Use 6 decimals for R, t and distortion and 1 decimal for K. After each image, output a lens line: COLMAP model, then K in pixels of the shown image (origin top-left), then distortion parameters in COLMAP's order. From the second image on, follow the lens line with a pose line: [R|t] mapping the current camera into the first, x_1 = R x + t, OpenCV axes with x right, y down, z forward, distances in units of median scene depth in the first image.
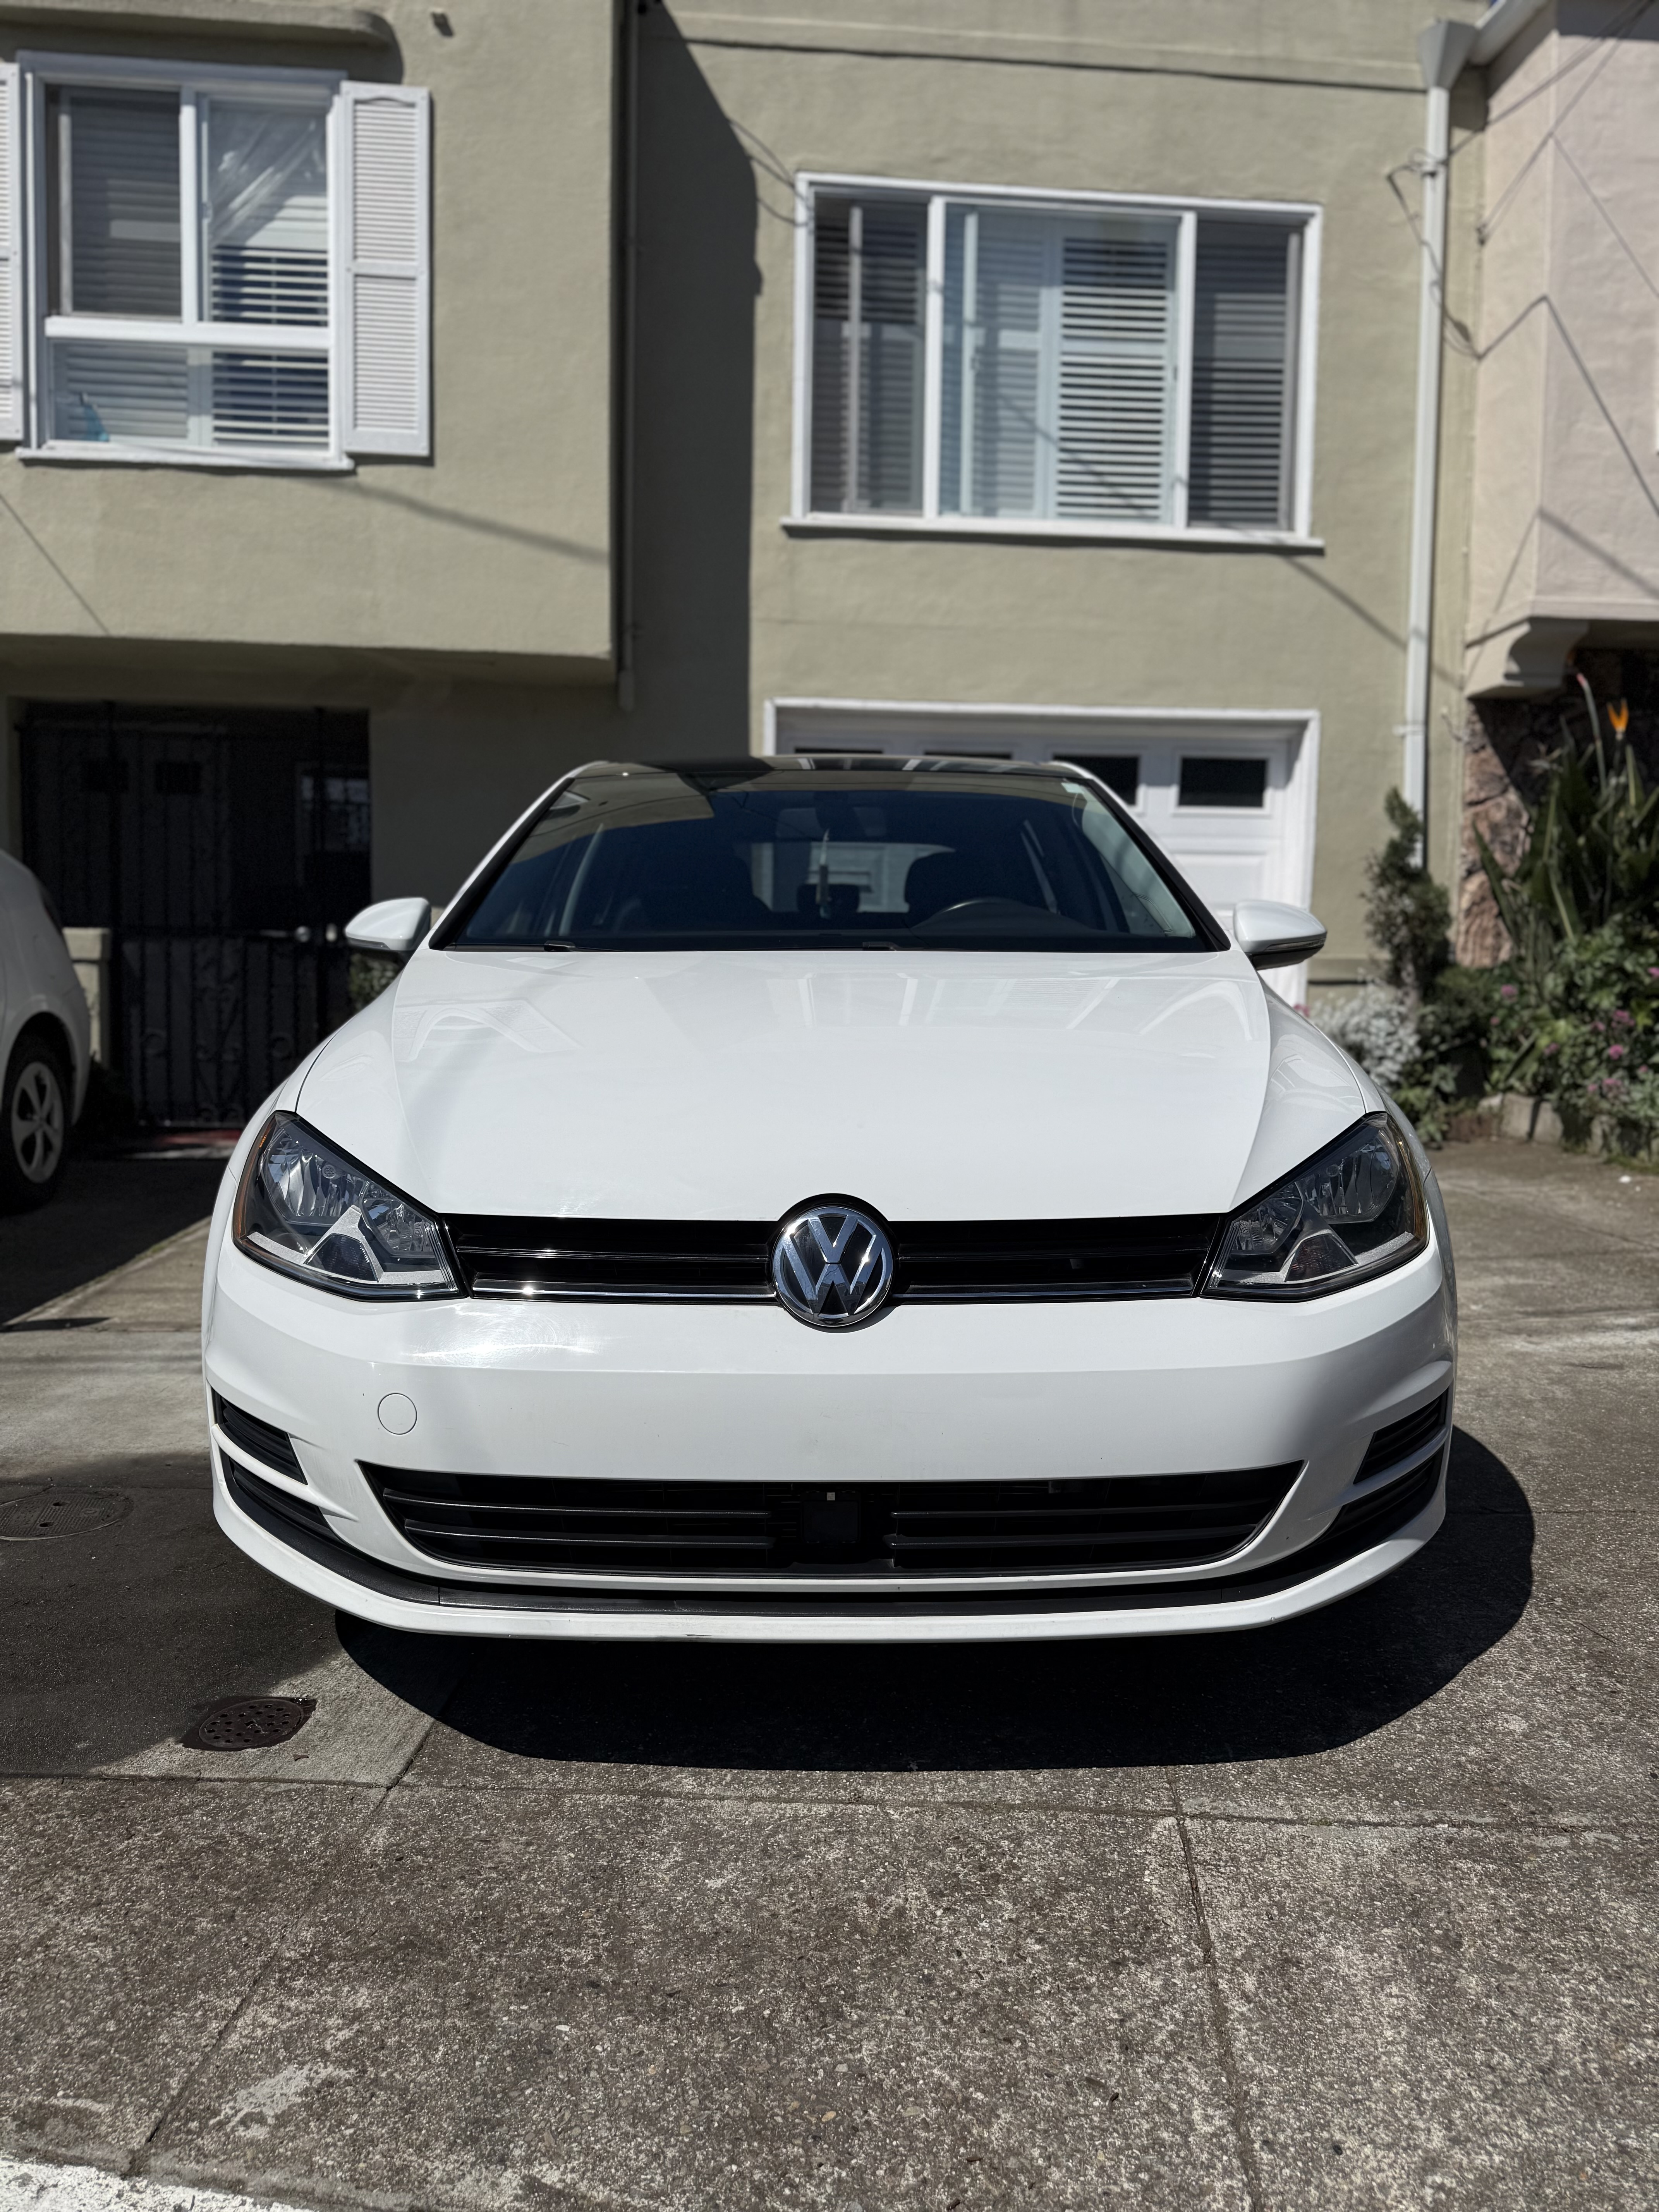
lens RADIAL K [[1548.7, 0, 831.5], [0, 1548.7, 1099.5], [0, 0, 1]] dist [0.021831, -0.035221]
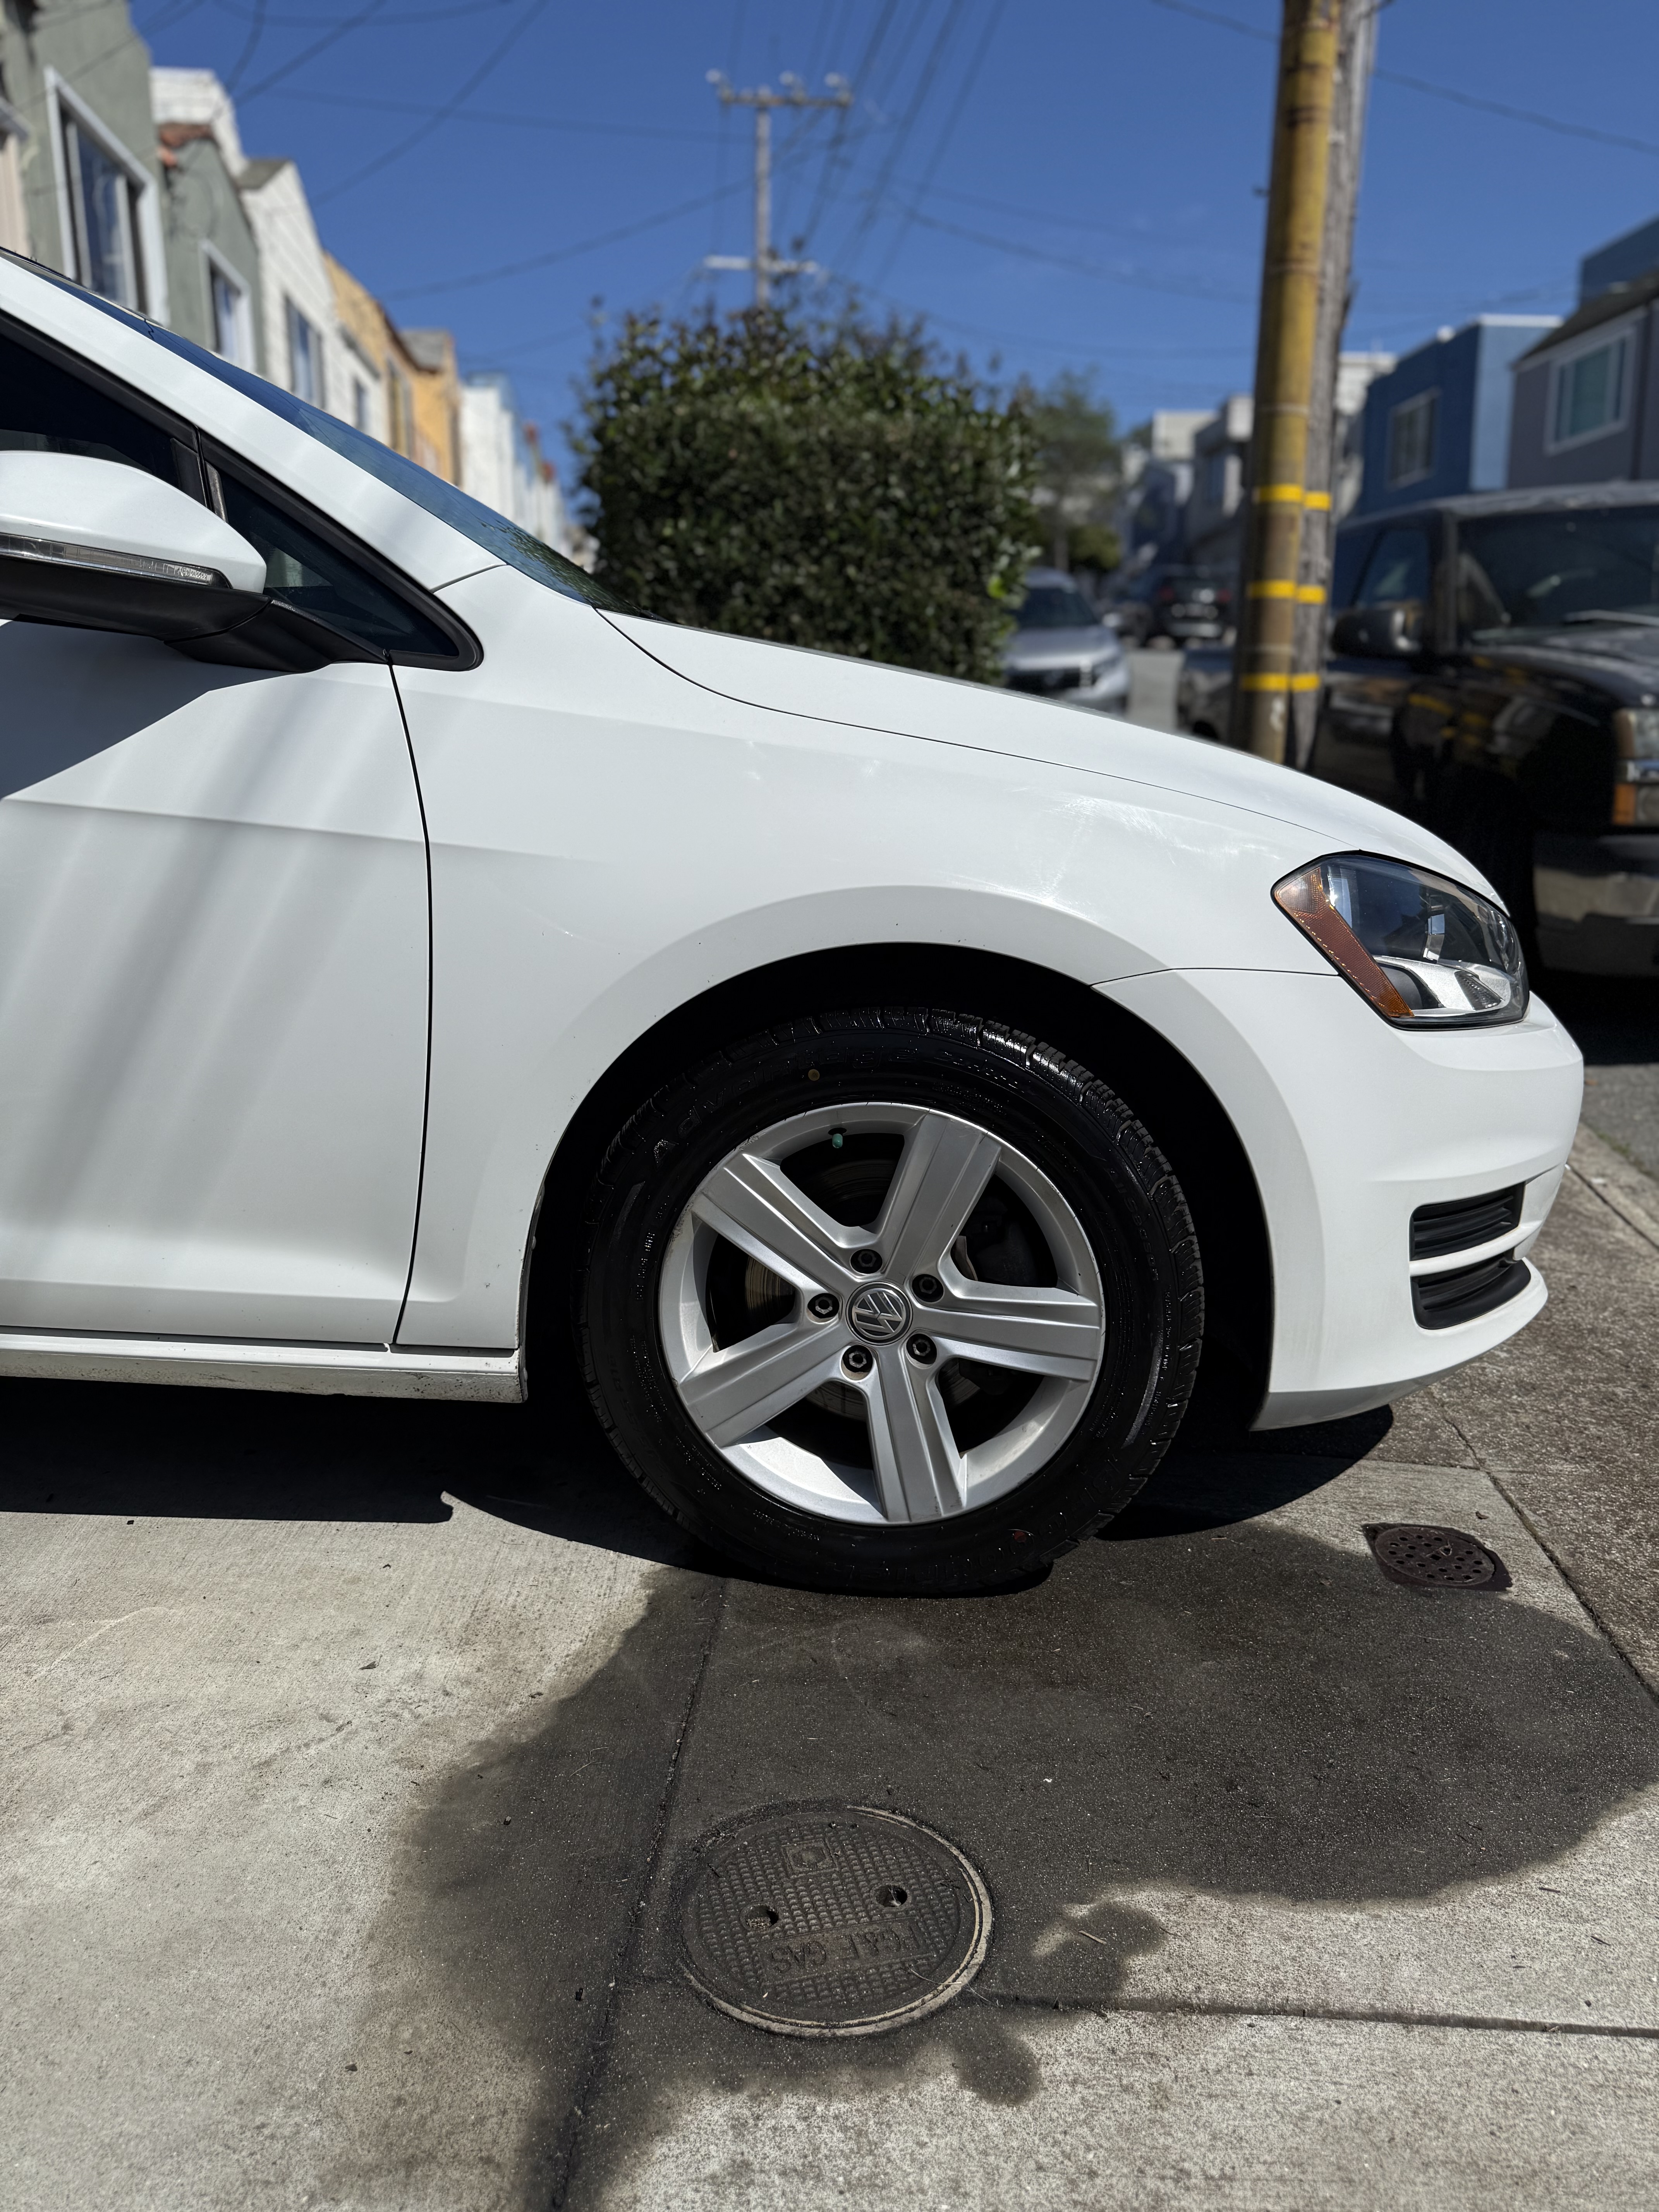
lens RADIAL K [[1548.7, 0, 825.4], [0, 1548.7, 1143.1], [0, 0, 1]] dist [0.021831, -0.035221]
pose [[0.007421, -0.253551, 0.967293, -0.338887], [0.079366, 0.964418, 0.252189, -0.020617], [-0.996818, 0.074899, 0.027280, 0.378959]]
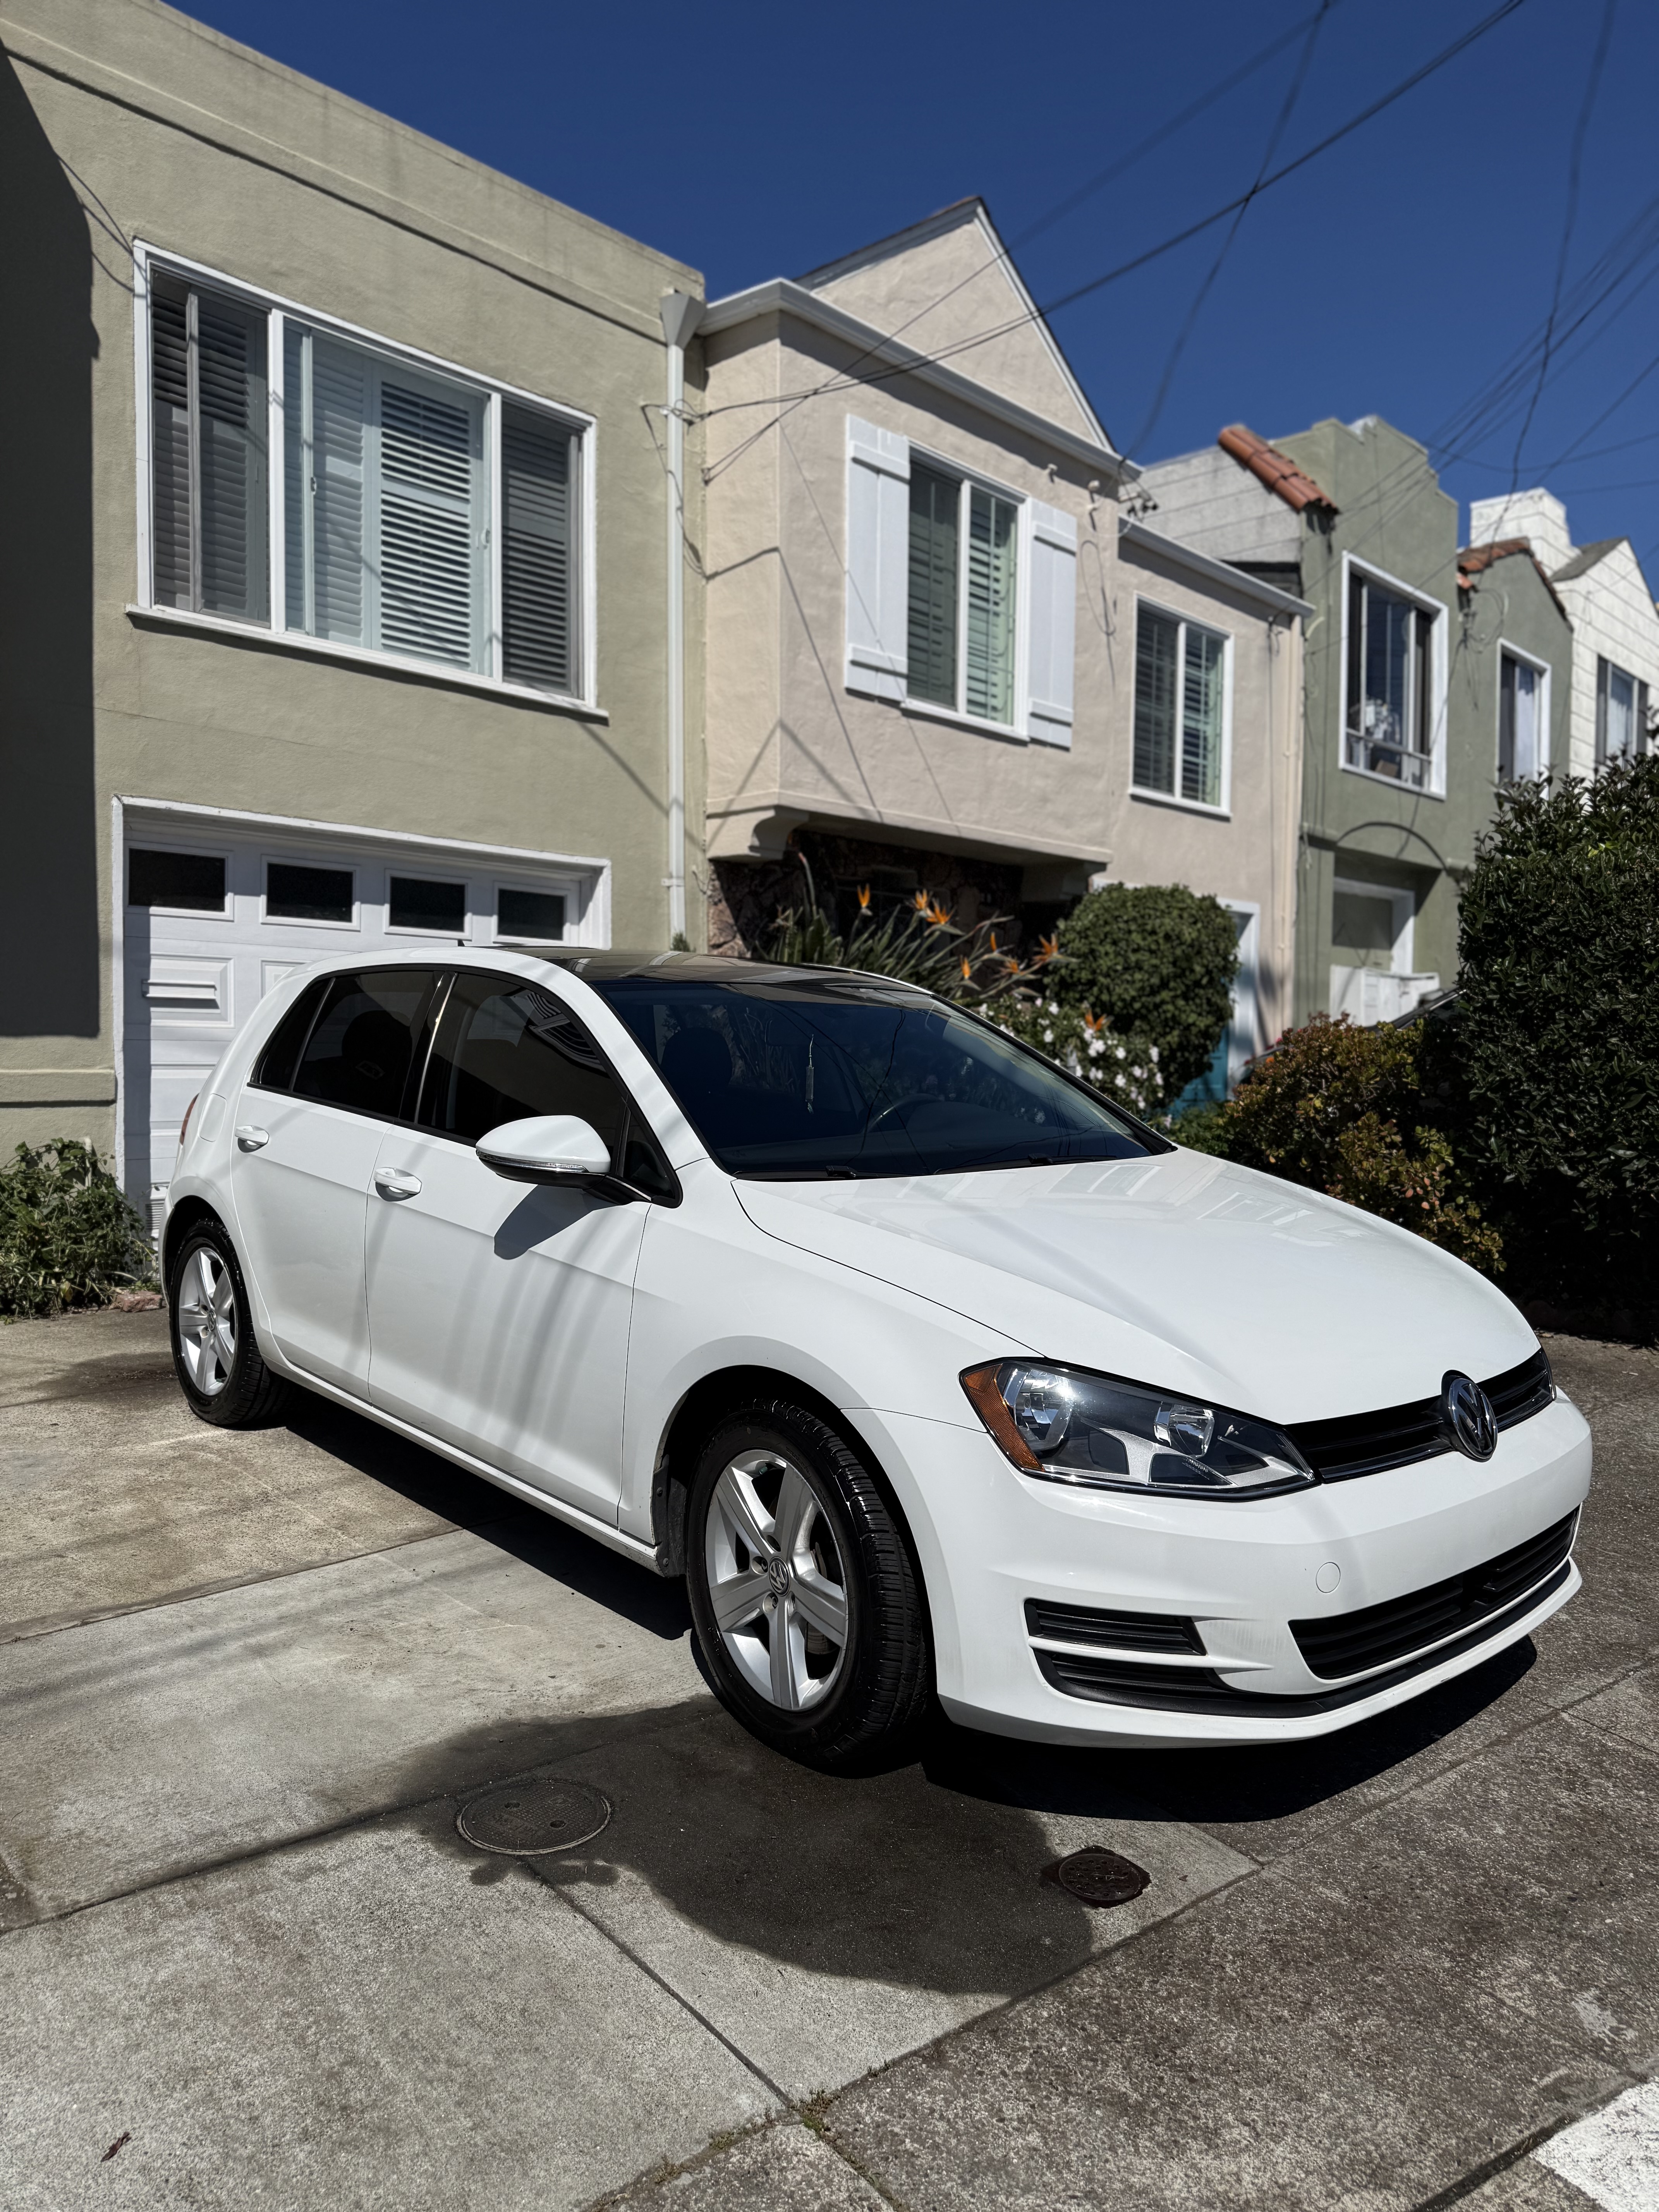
lens RADIAL K [[1548.7, 0, 814.6], [0, 1548.7, 1119.2], [0, 0, 1]] dist [0.021831, -0.035221]
pose [[0.745492, -0.032457, 0.665724, -0.382491], [0.048370, 0.998814, -0.005469, -0.053614], [-0.664758, 0.036278, 0.746178, 0.068098]]
